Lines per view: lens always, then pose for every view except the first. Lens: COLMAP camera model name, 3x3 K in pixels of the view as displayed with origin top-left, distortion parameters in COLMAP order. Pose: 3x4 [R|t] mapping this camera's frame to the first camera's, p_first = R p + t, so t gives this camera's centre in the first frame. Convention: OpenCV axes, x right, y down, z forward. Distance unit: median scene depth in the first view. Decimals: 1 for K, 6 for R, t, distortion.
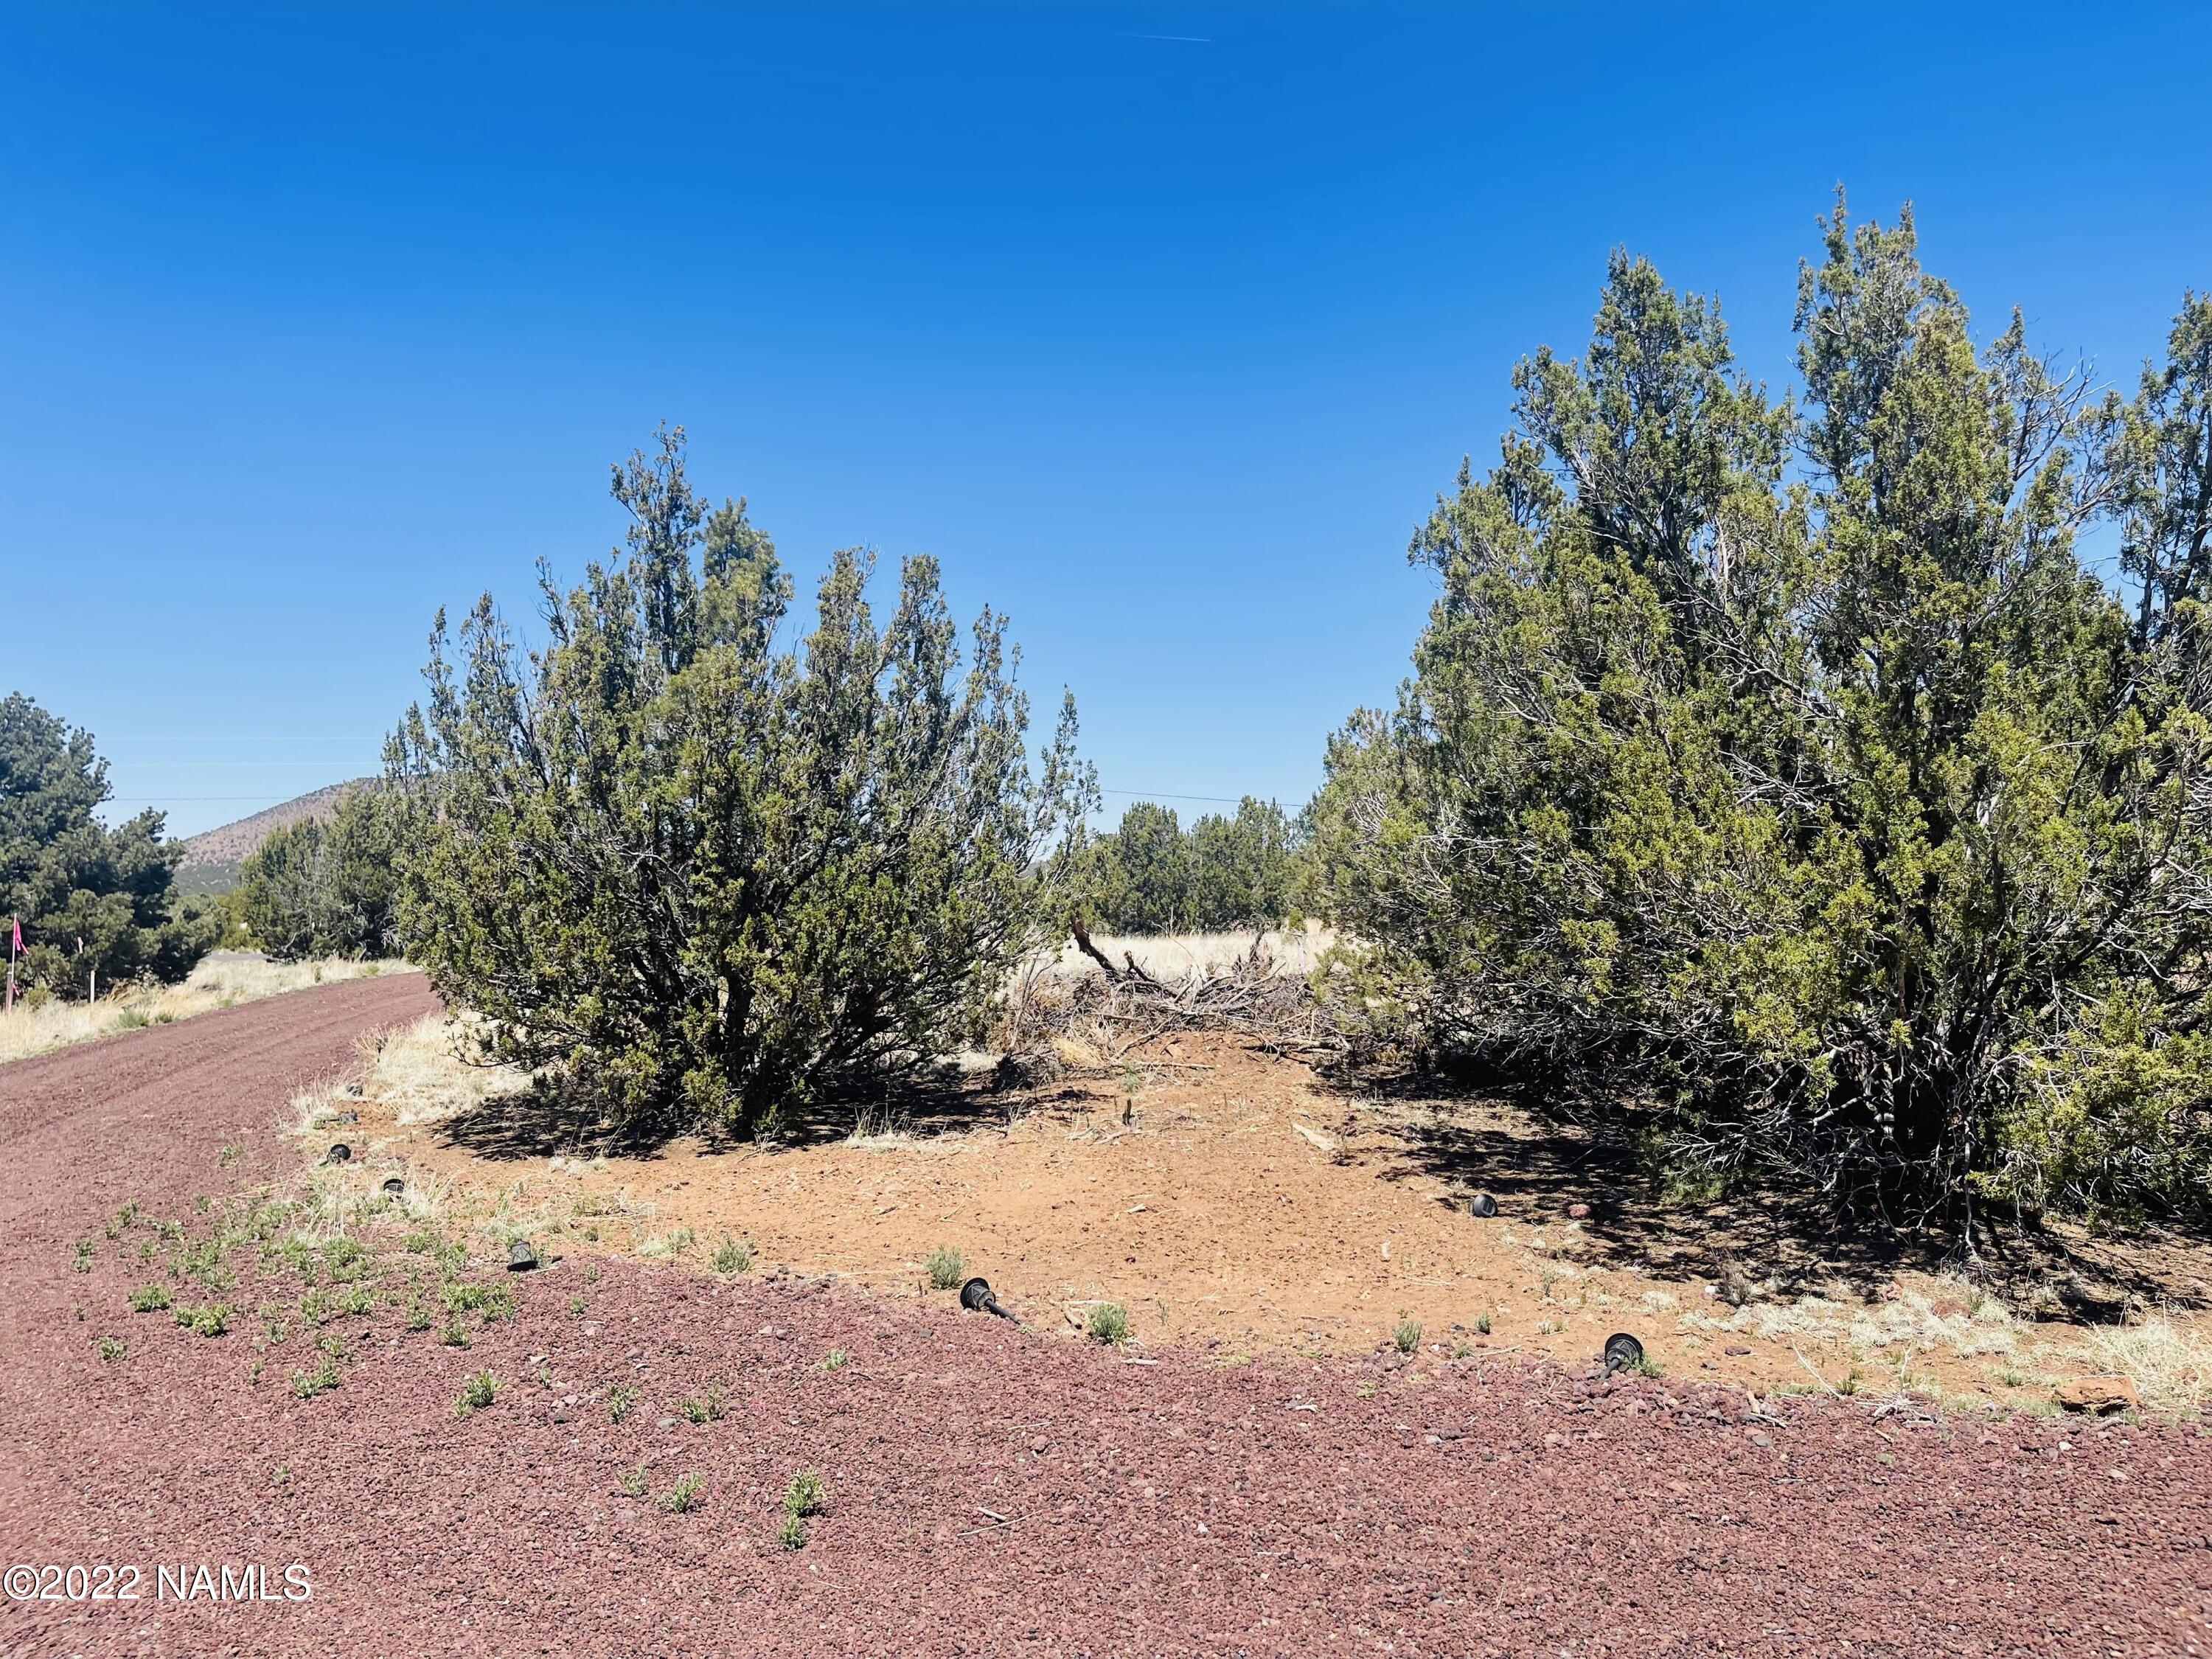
lens RADIAL K [[1686.7, 0, 1117.3], [0, 1686.7, 814.8], [0, 0, 1]] dist [0.070794, -0.094359]
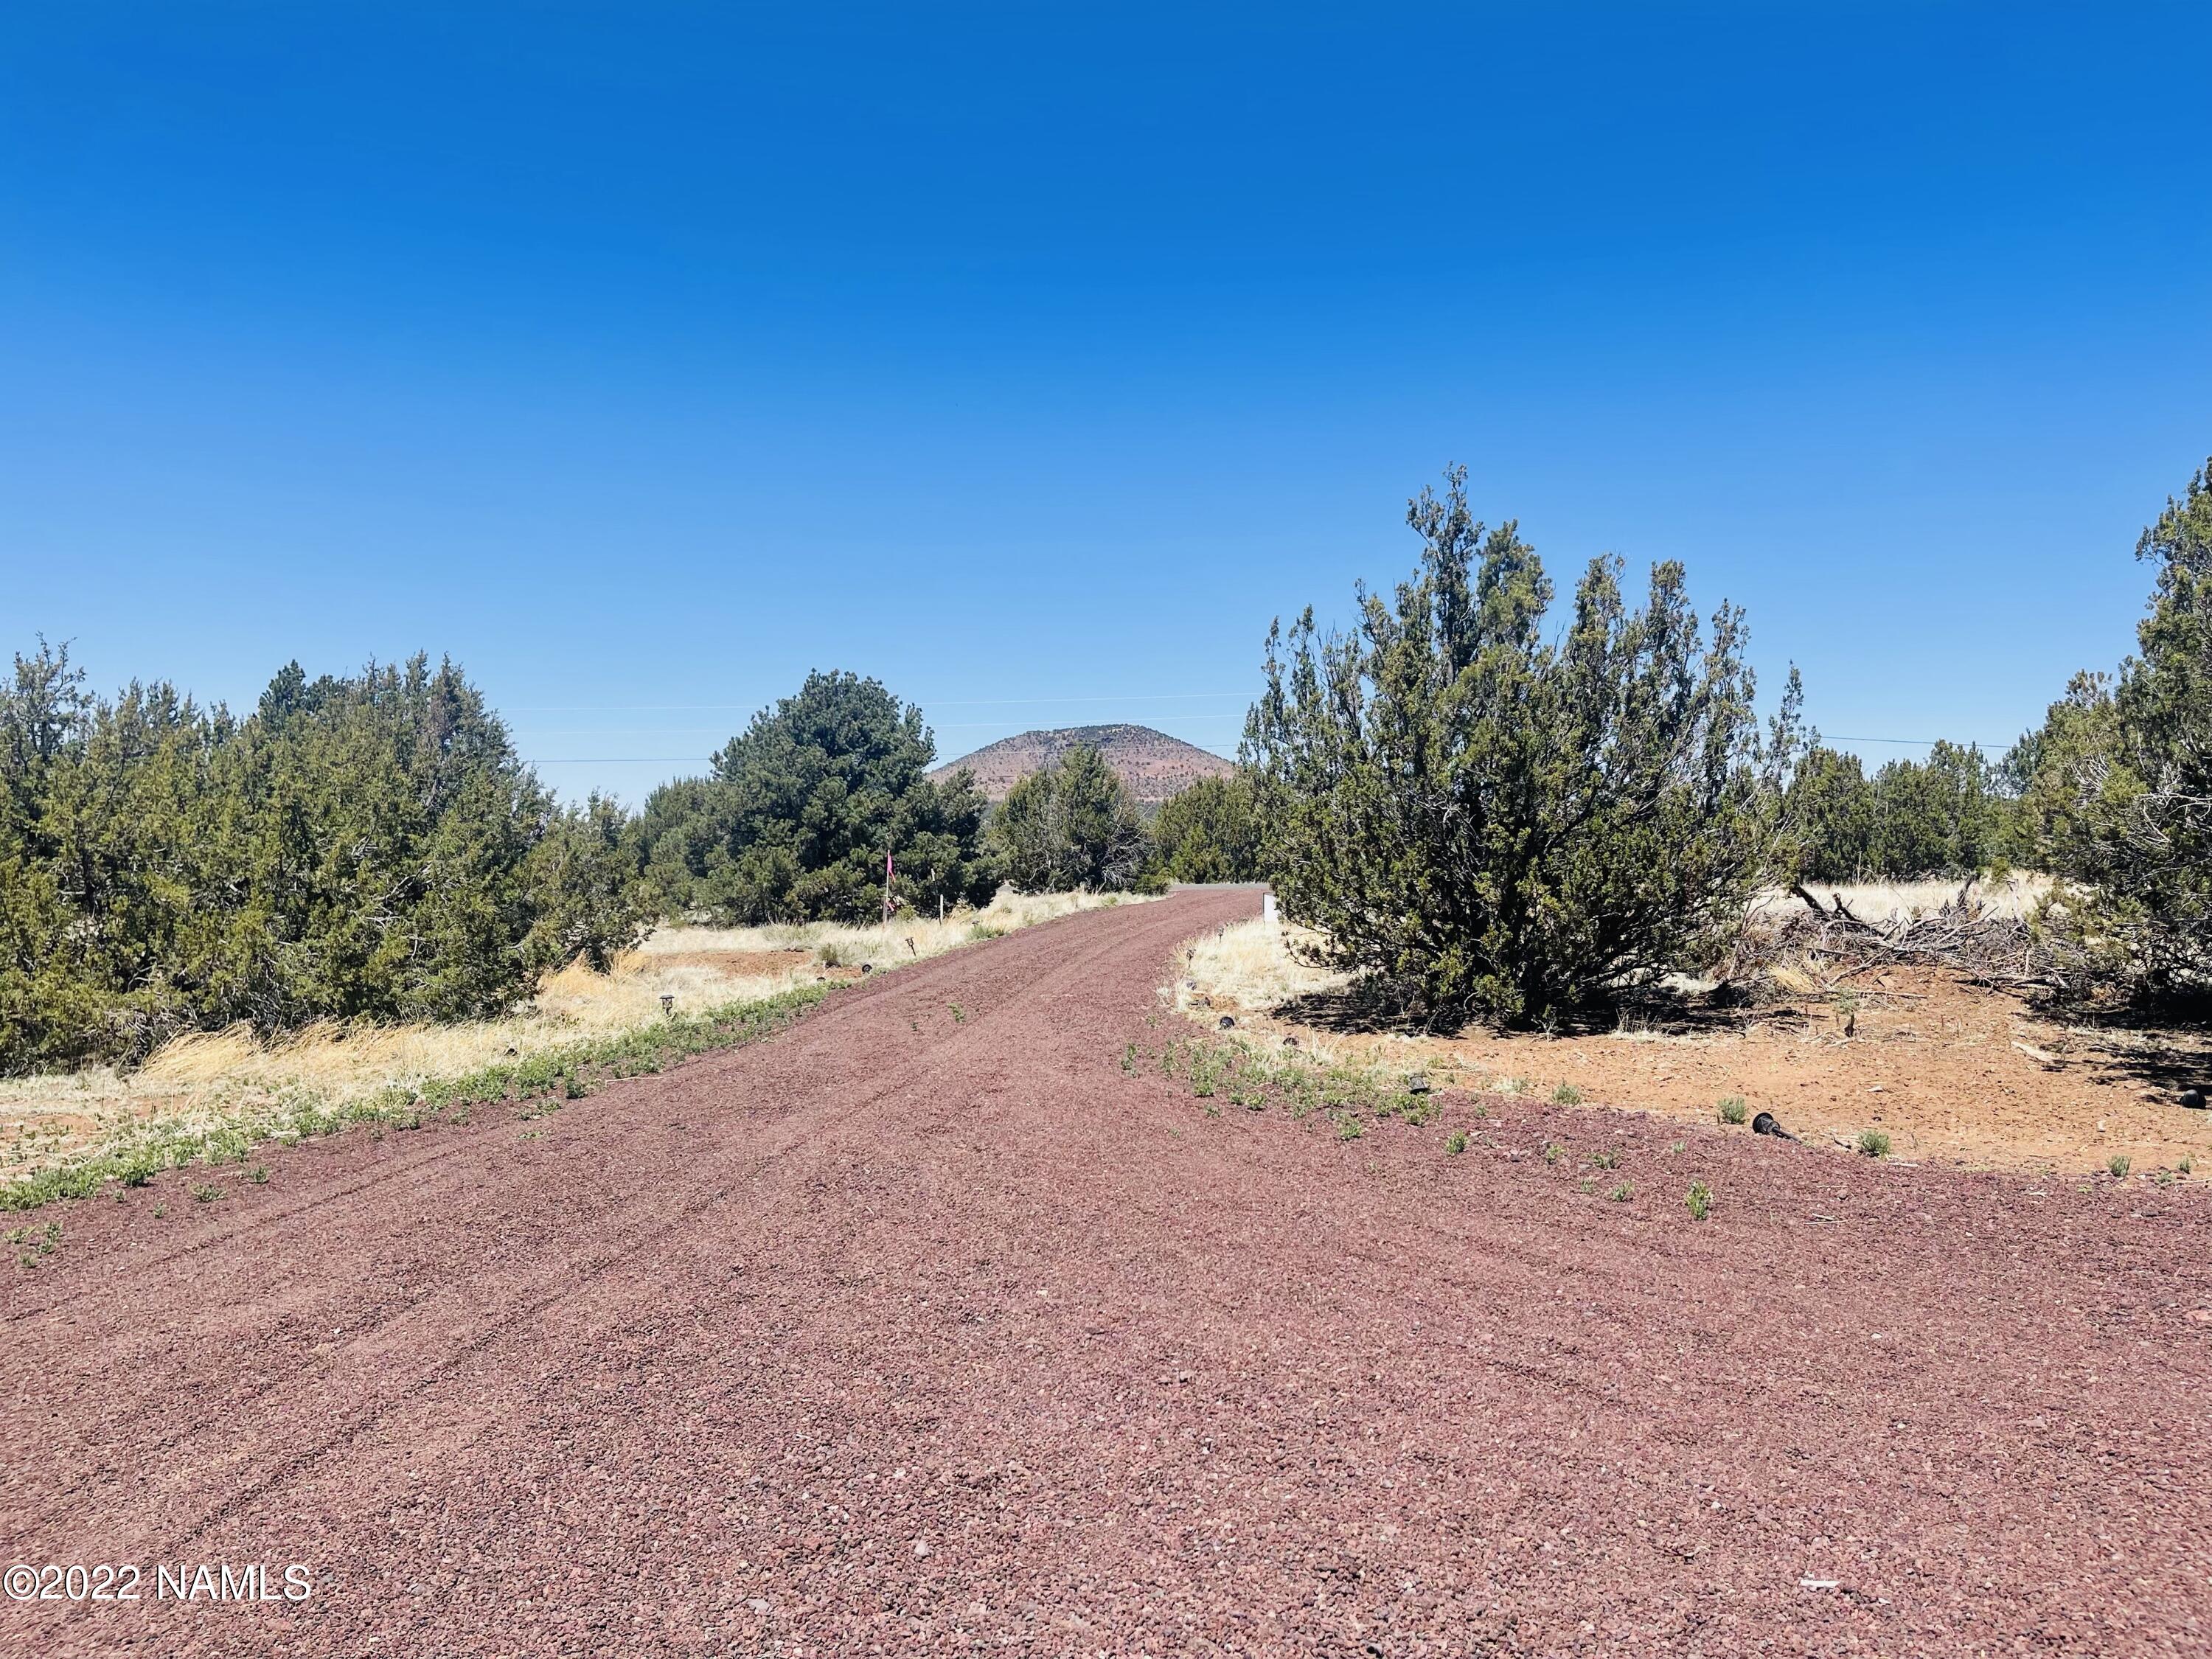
lens RADIAL K [[1686.7, 0, 1114.4], [0, 1686.7, 849.0], [0, 0, 1]] dist [0.070794, -0.094359]
pose [[0.932912, 0.008773, -0.359997, -0.043912], [0.010081, 0.998675, 0.050463, -0.011996], [0.359963, -0.050706, 0.931588, -0.272496]]
